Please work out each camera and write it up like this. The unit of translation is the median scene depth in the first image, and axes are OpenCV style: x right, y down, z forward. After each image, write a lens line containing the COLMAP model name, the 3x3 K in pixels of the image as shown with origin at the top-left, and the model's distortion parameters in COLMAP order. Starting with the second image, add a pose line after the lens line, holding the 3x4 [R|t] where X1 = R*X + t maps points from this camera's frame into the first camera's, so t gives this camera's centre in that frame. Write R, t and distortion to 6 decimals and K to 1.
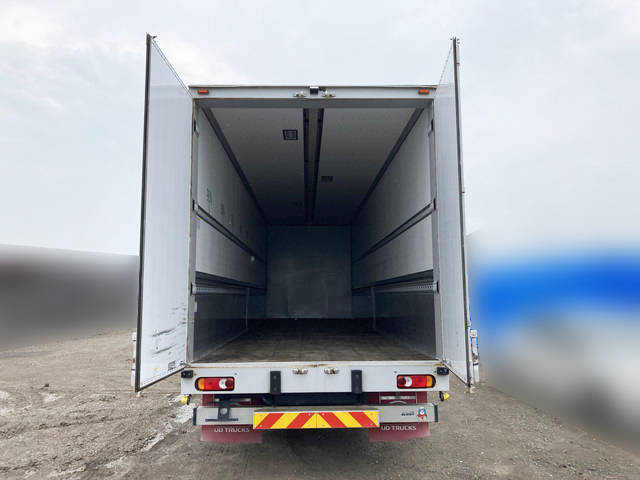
lens RADIAL K [[510.1, 0, 320.0], [0, 510.1, 240.0], [0, 0, 1]] dist [0.011572, 0.003344]
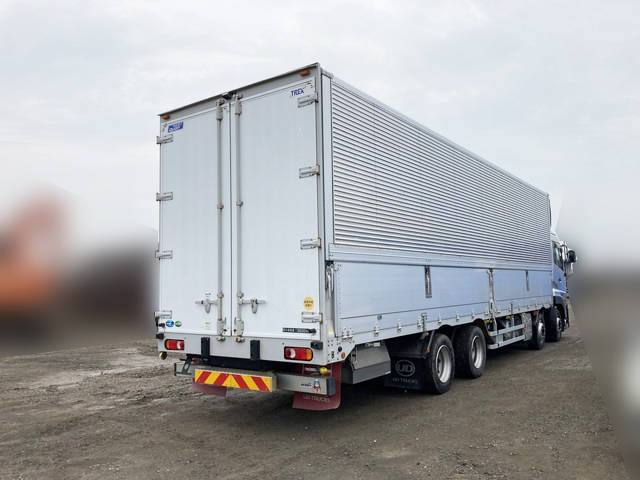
lens RADIAL K [[530.2, 0, 322.5], [0, 530.2, 240.6], [0, 0, 1]] dist [0.030143, -0.012273]
pose [[0.795381, -0.060134, -0.603120, 0.914012], [0.086024, 0.996193, 0.014121, 0.031970], [0.599975, -0.063114, 0.797526, 0.168173]]
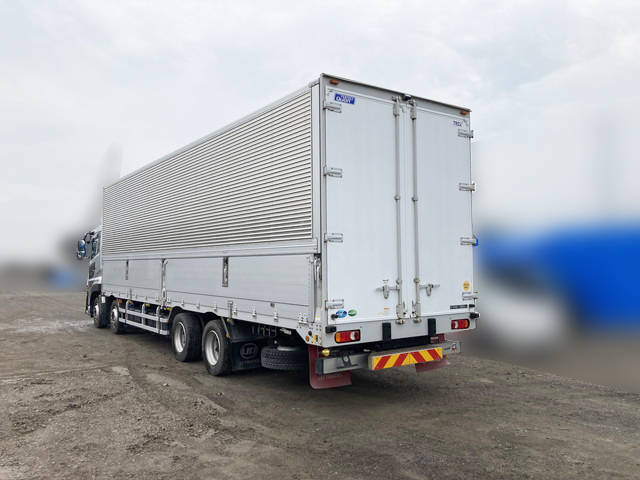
lens RADIAL K [[530.2, 0, 322.5], [0, 530.2, 240.6], [0, 0, 1]] dist [0.030143, -0.012273]
pose [[0.829421, 0.025453, 0.558045, -0.946617], [-0.058883, 0.997380, 0.042027, 0.010333], [-0.555513, -0.067718, 0.828746, 0.022867]]
